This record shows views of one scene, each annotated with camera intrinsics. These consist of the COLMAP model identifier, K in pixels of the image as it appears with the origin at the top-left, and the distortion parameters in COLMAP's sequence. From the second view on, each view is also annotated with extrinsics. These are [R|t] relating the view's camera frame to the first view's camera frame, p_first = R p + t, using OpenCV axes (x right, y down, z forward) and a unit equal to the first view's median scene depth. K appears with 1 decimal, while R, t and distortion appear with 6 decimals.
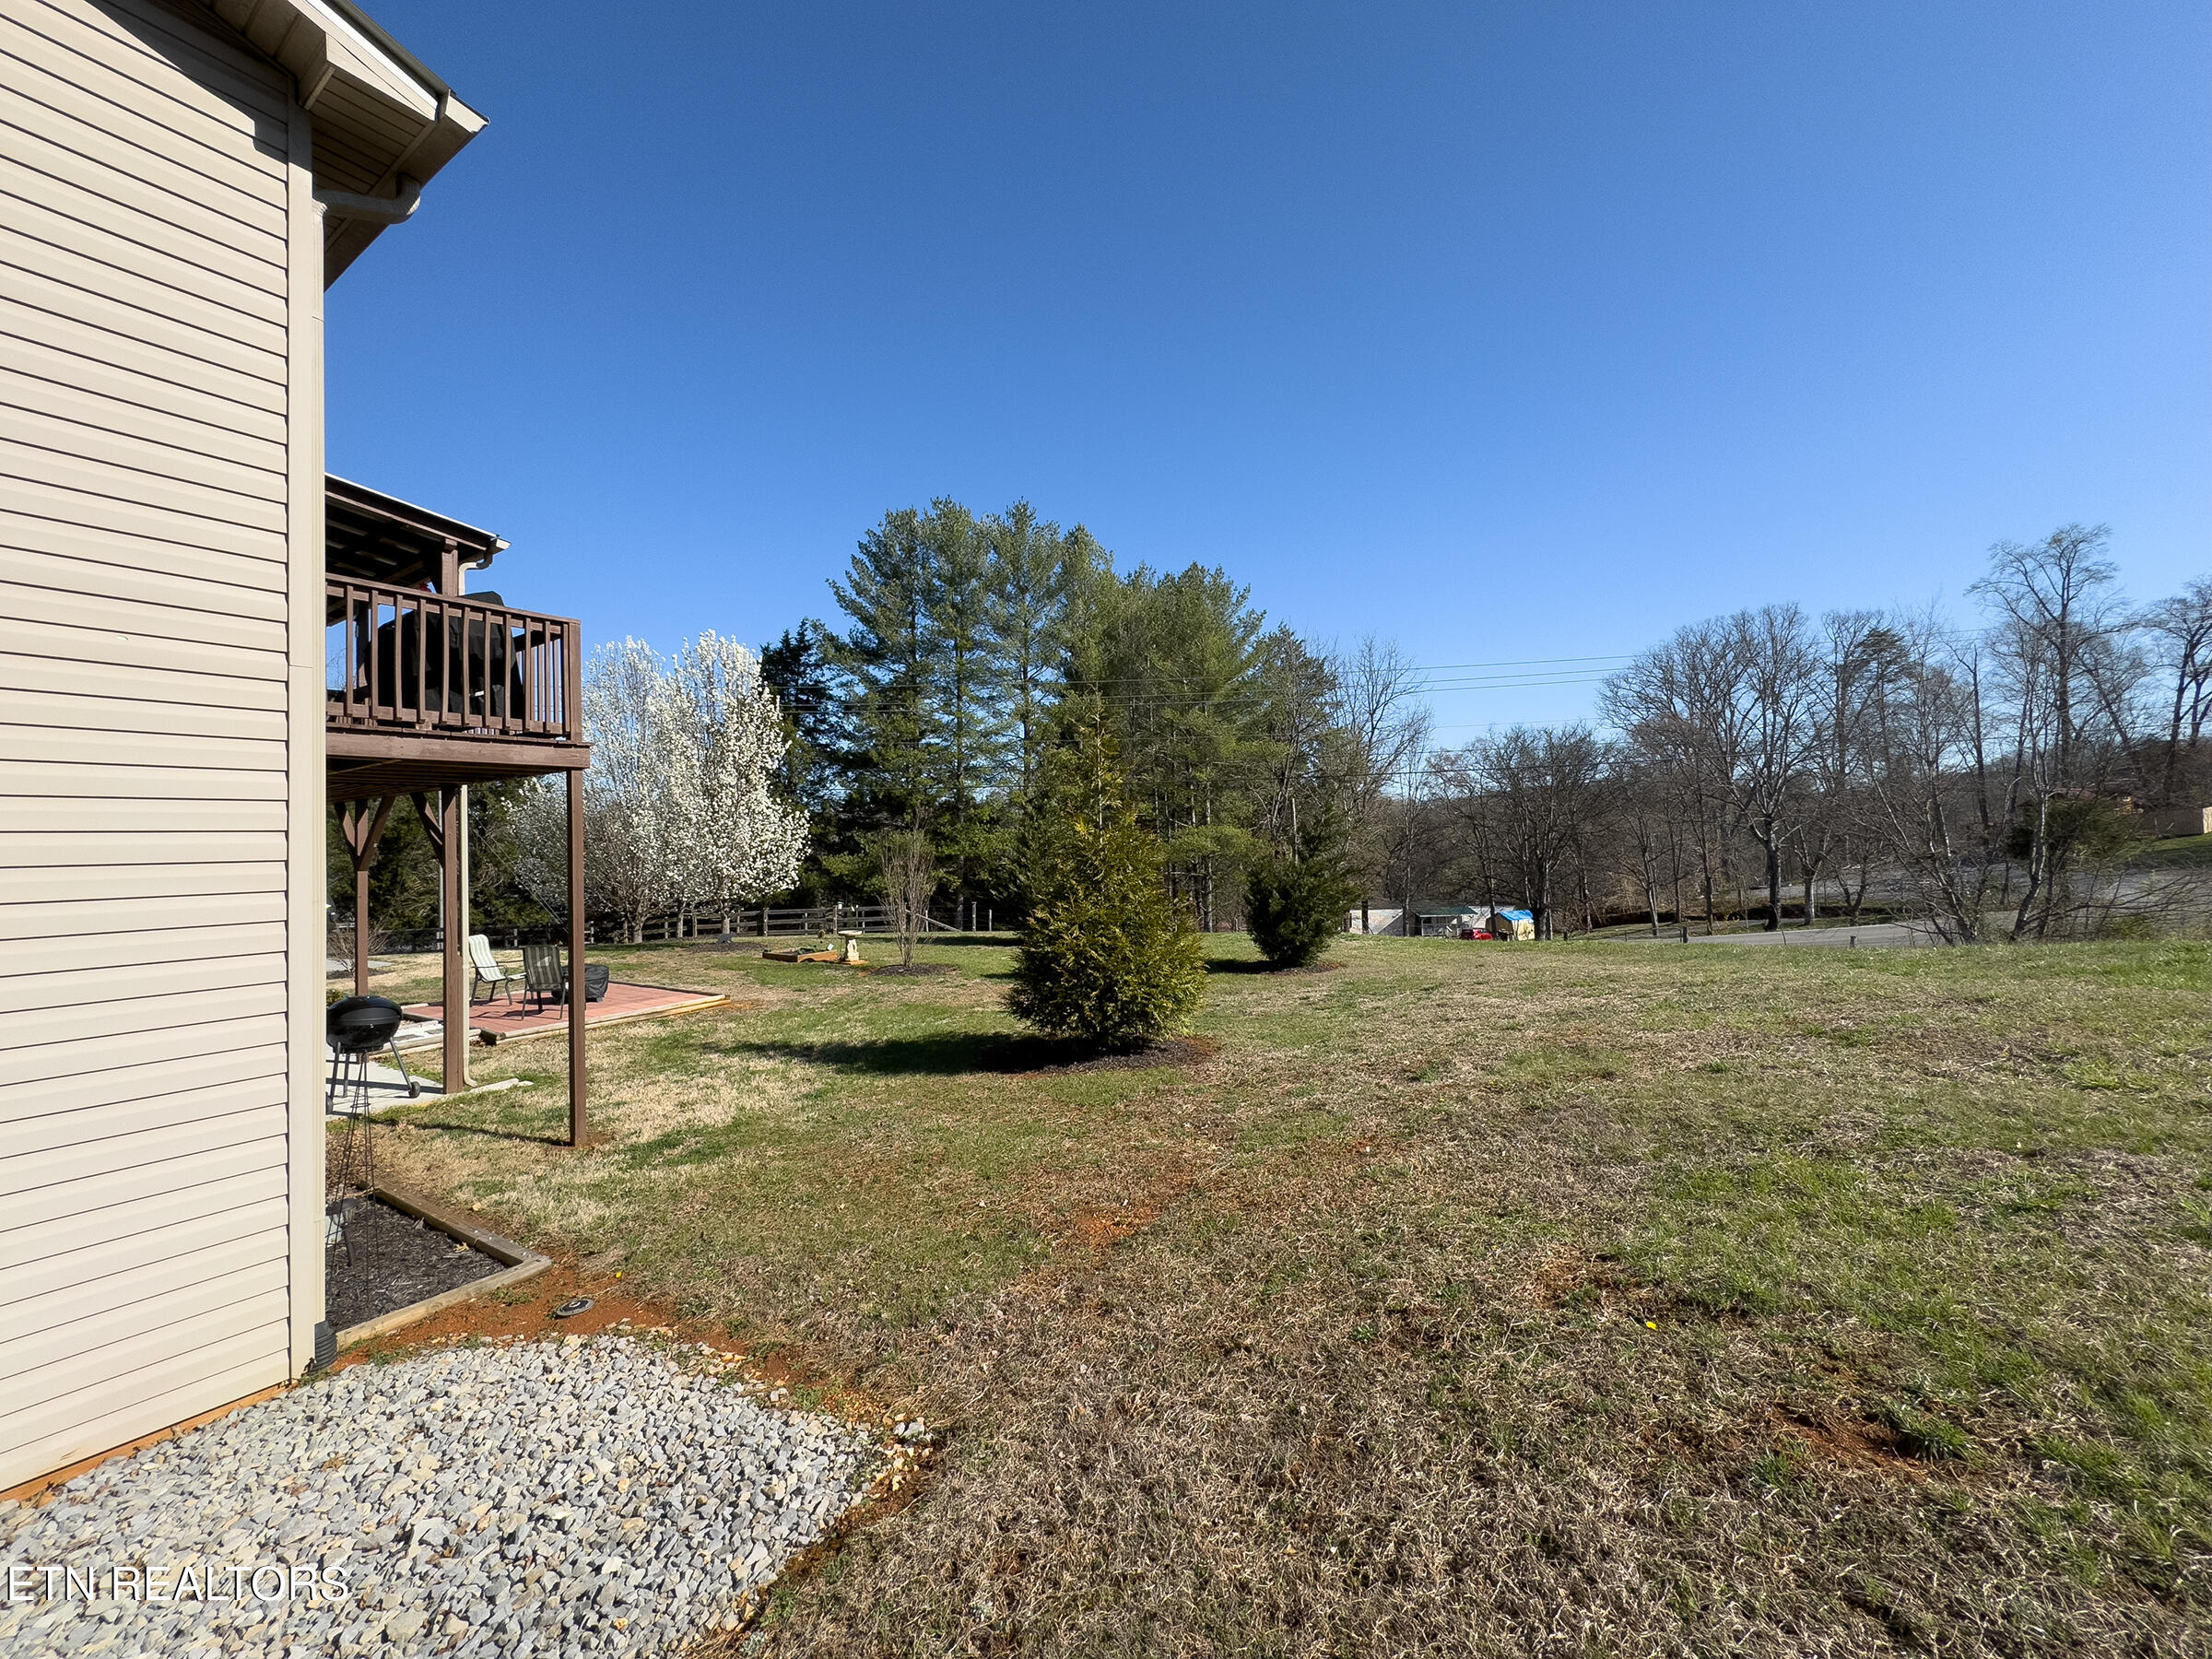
lens RADIAL K [[877.5, 0, 1185.7], [0, 877.5, 816.5], [0, 0, 1]] dist [-0.000400, -0.000131]
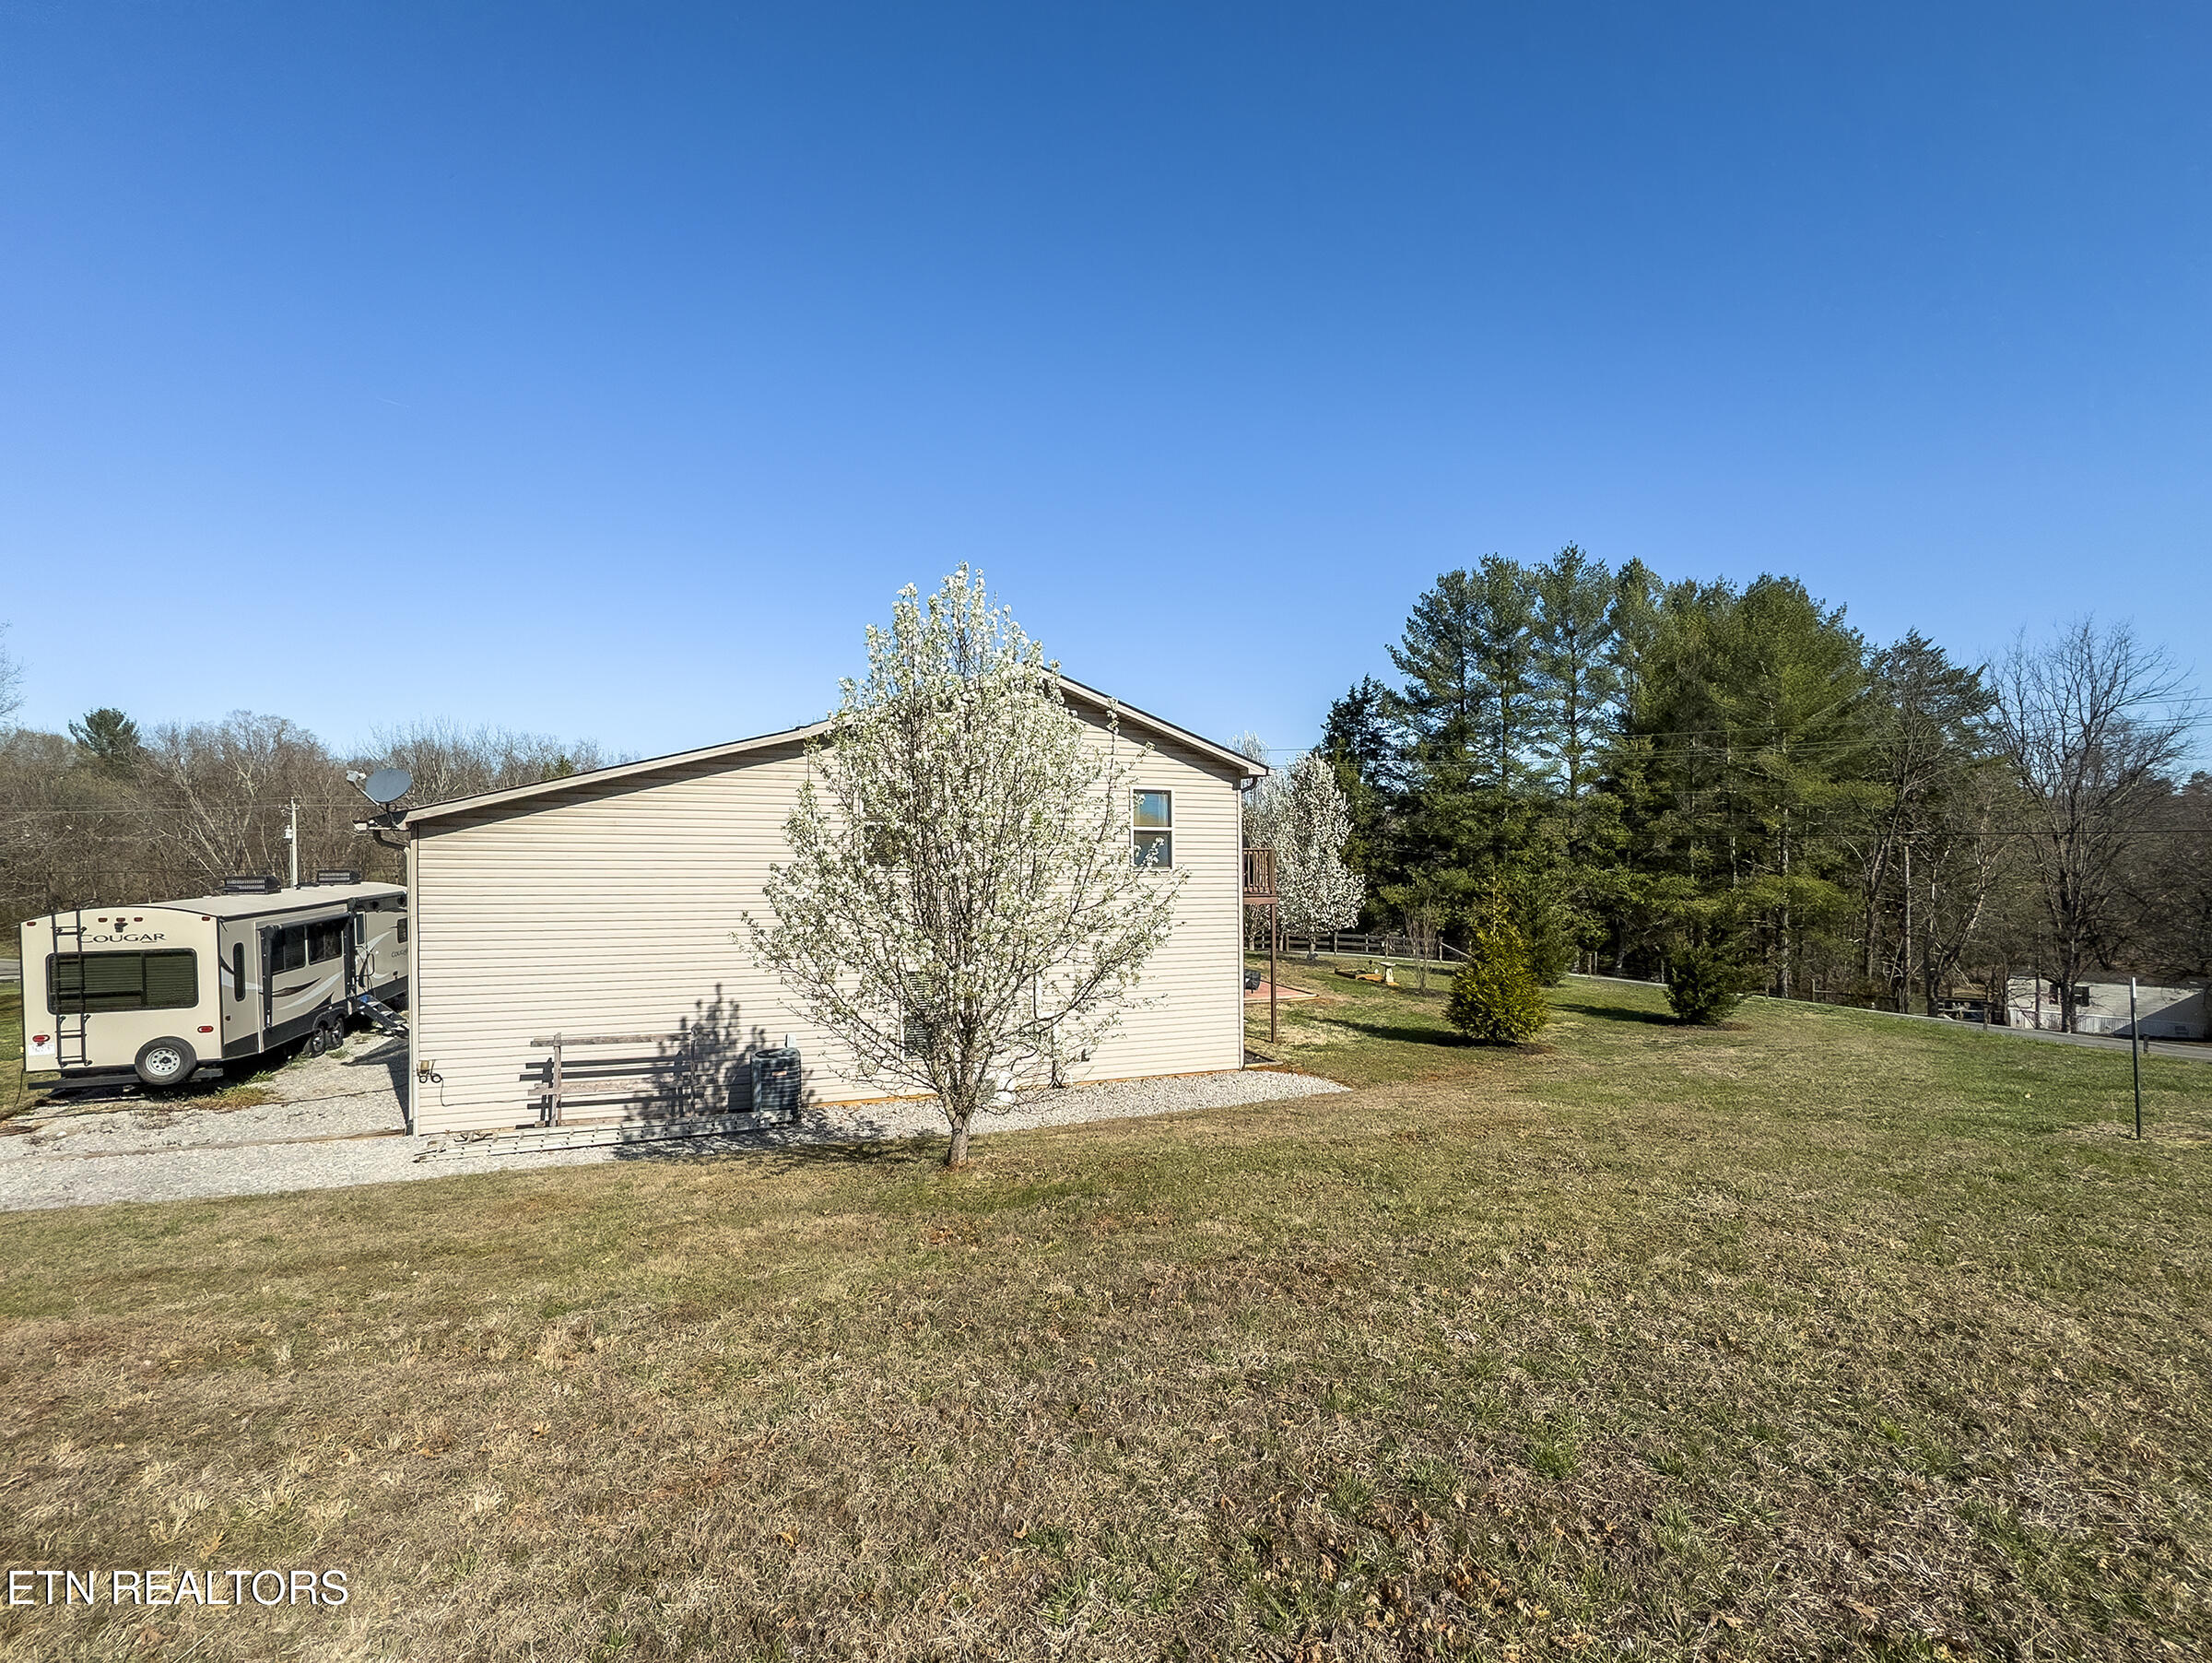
lens RADIAL K [[890.1, 0, 1106.0], [0, 890.1, 831.5], [0, 0, 1]] dist [0.000108, 0.000000]
pose [[0.766158, 0.004429, -0.642637, 0.087810], [-0.003819, 0.999990, 0.002340, -0.036967], [0.642640, 0.000661, 0.766168, -0.187334]]
